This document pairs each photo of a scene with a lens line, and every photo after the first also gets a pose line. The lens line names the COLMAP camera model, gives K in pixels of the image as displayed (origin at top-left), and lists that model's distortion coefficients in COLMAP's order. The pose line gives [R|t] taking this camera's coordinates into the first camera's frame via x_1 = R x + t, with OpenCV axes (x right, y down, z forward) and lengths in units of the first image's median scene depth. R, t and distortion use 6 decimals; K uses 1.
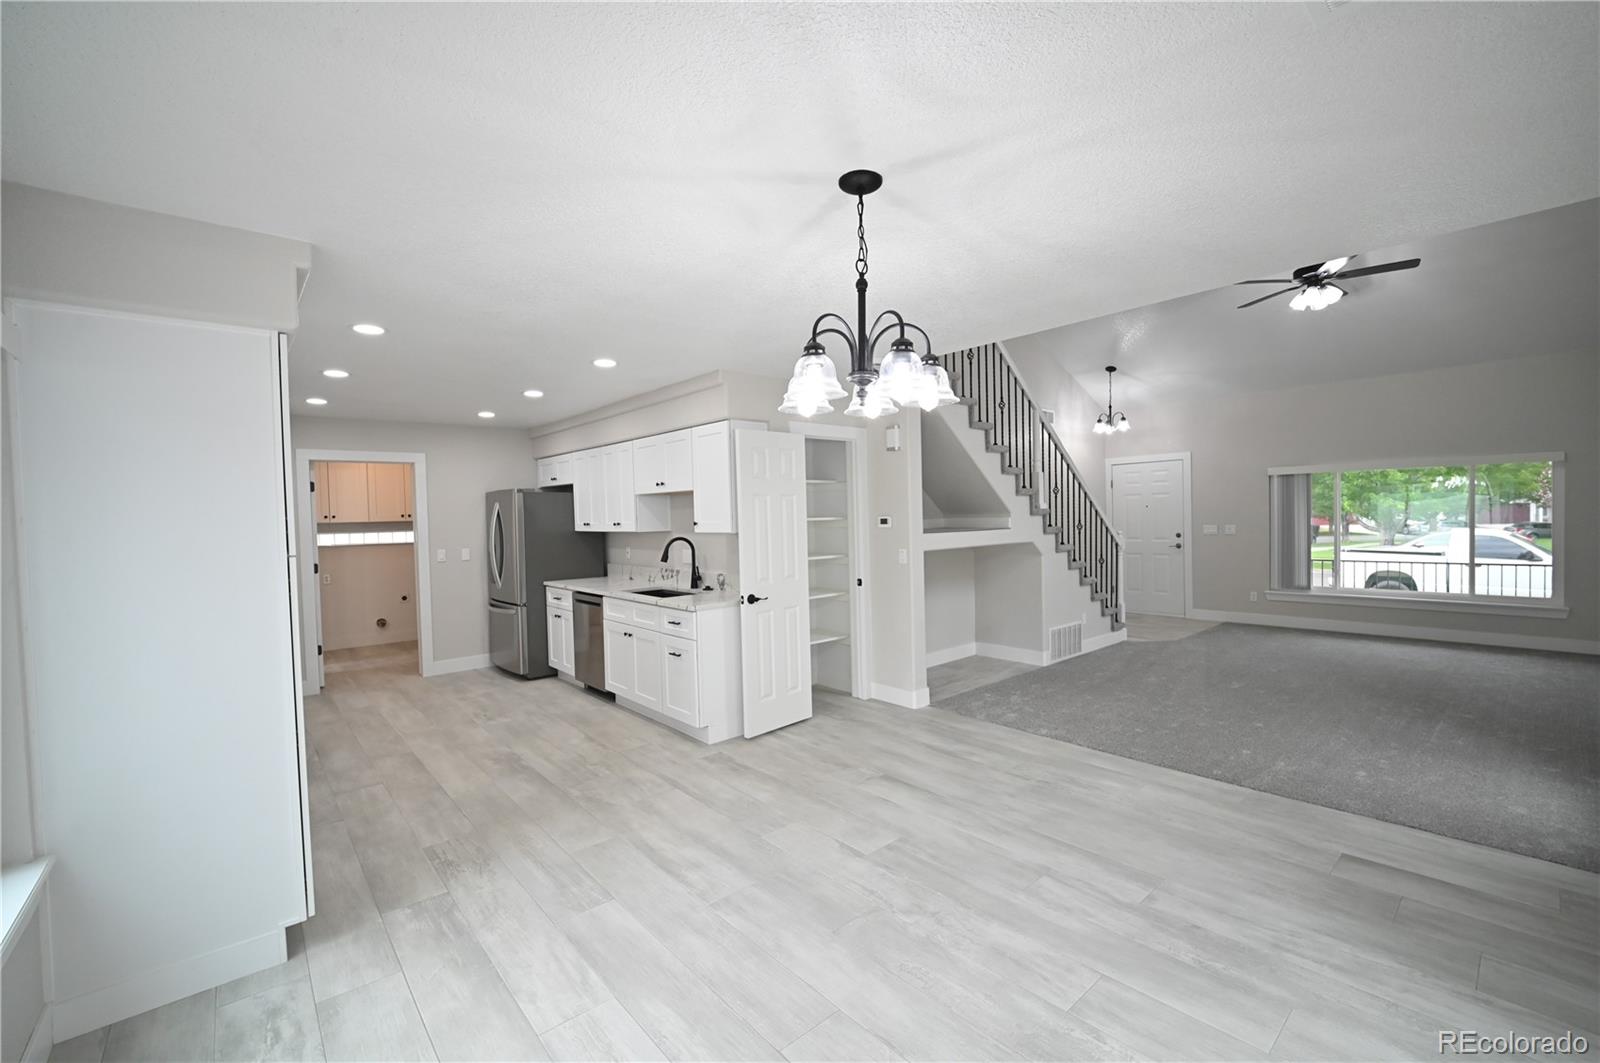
lens RADIAL K [[661.3, 0, 808.1], [0, 661.3, 537.2], [0, 0, 1]] dist [0.004683, -0.012042]
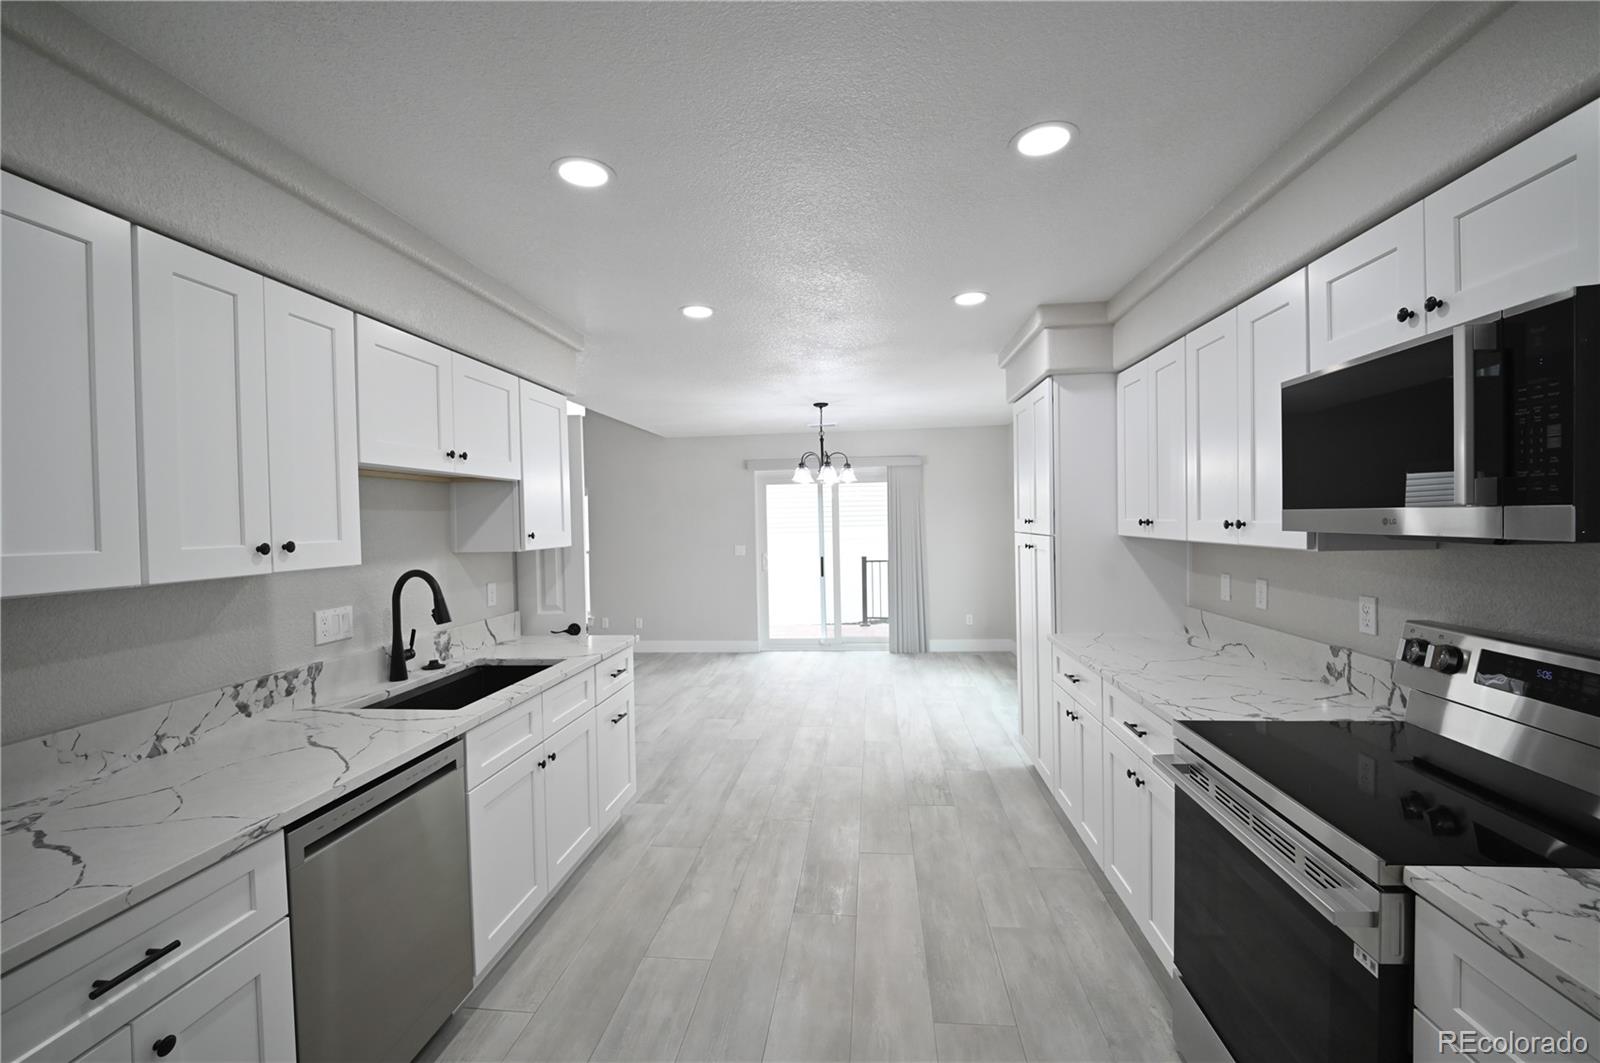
lens RADIAL K [[662.9, 0, 804.4], [0, 662.9, 530.5], [0, 0, 1]] dist [-0.000594, -0.014829]
pose [[-0.678193, 0.028347, 0.734337, -0.682373], [0.065729, 0.997591, 0.022195, -0.019225], [-0.731939, 0.063320, -0.678422, 1.048369]]
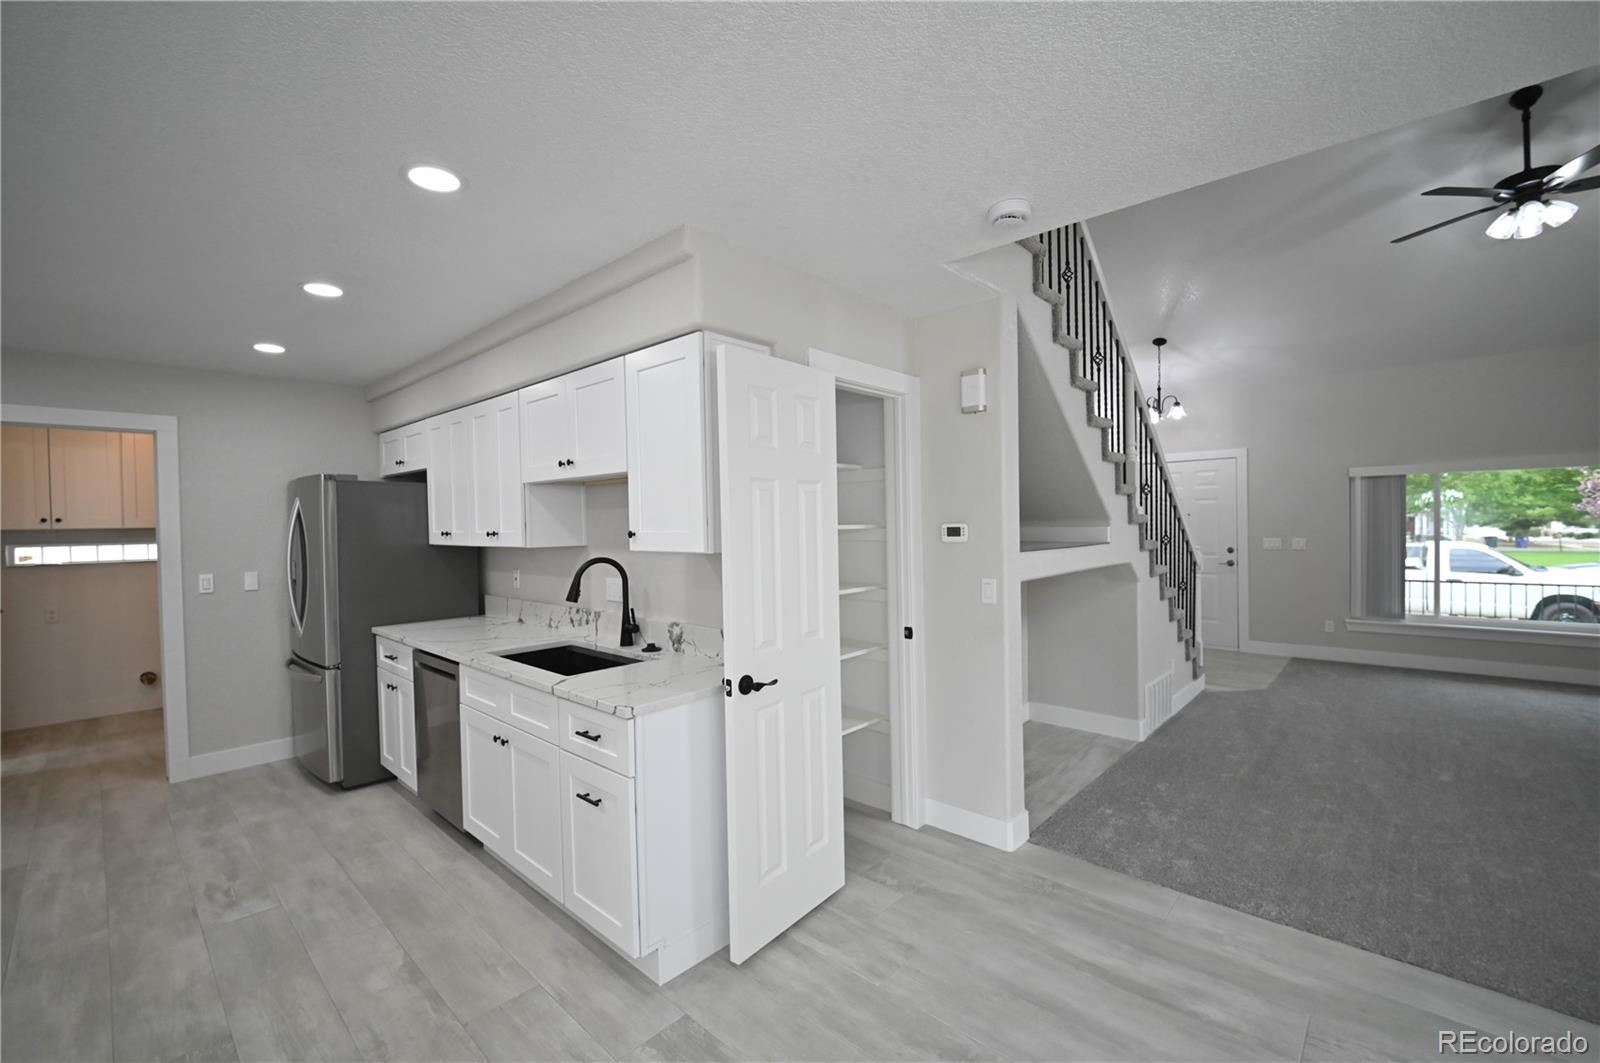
lens RADIAL K [[661.3, 0, 808.1], [0, 661.3, 537.2], [0, 0, 1]] dist [0.004683, -0.012042]
pose [[0.993983, 0.004209, 0.109456, -0.073876], [-0.002649, 0.999893, -0.014399, -0.009246], [-0.109504, 0.014022, 0.993887, 0.385000]]
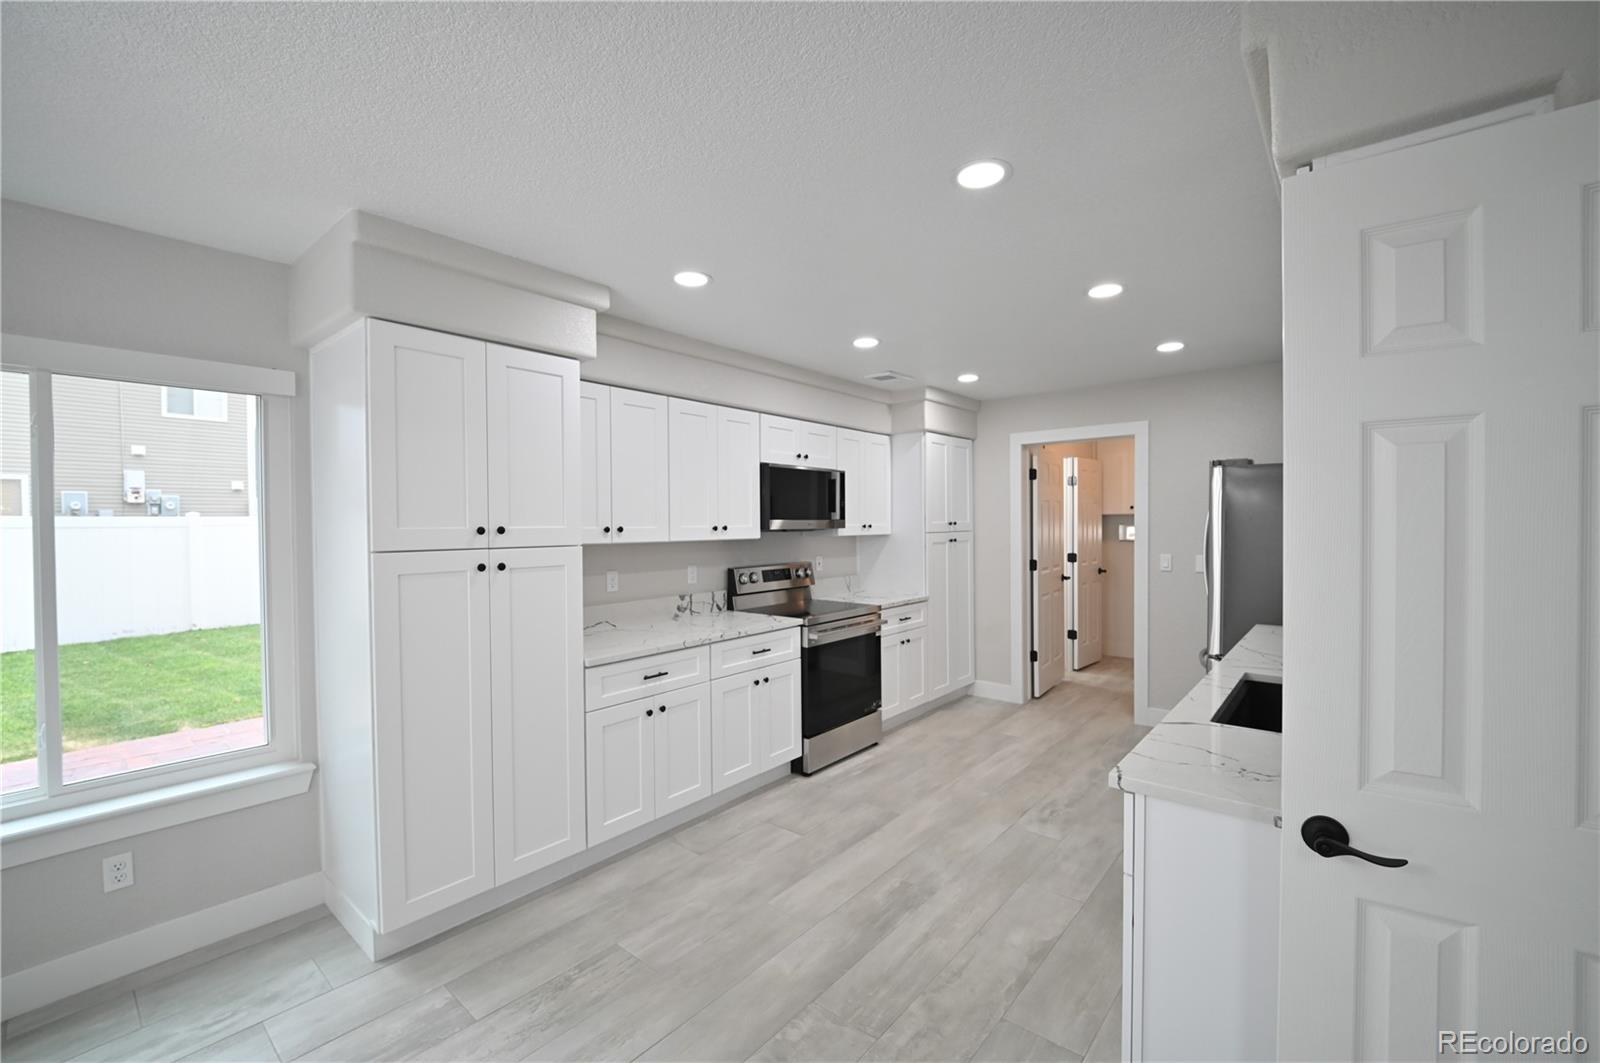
lens RADIAL K [[662.9, 0, 804.4], [0, 662.9, 530.5], [0, 0, 1]] dist [-0.000594, -0.014829]
pose [[0.153873, 0.036364, -0.987421, 0.101074], [-0.030399, 0.999024, 0.032054, -0.019884], [0.987623, 0.025084, 0.154829, 0.593799]]
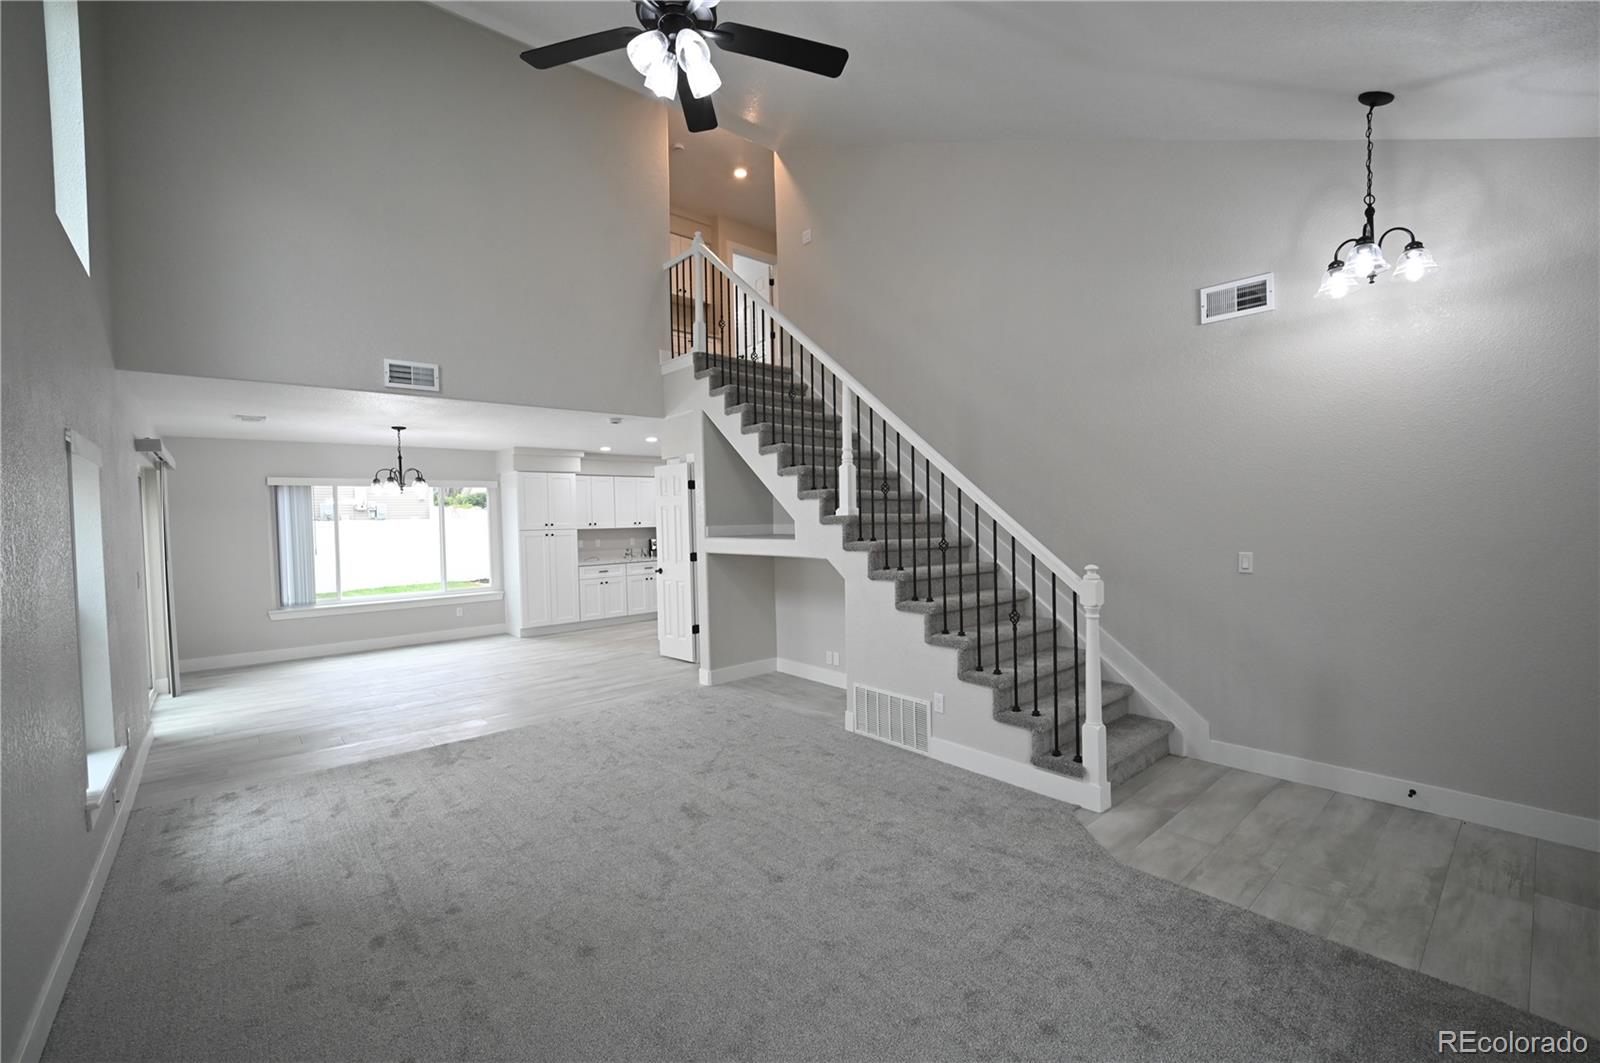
lens RADIAL K [[661.3, 0, 808.1], [0, 661.3, 537.2], [0, 0, 1]] dist [0.004683, -0.012042]
pose [[0.006186, 0.056455, -0.998386, 1.201983], [-0.012478, 0.998332, 0.056374, -0.066163], [0.999903, 0.012109, 0.006880, 1.057767]]
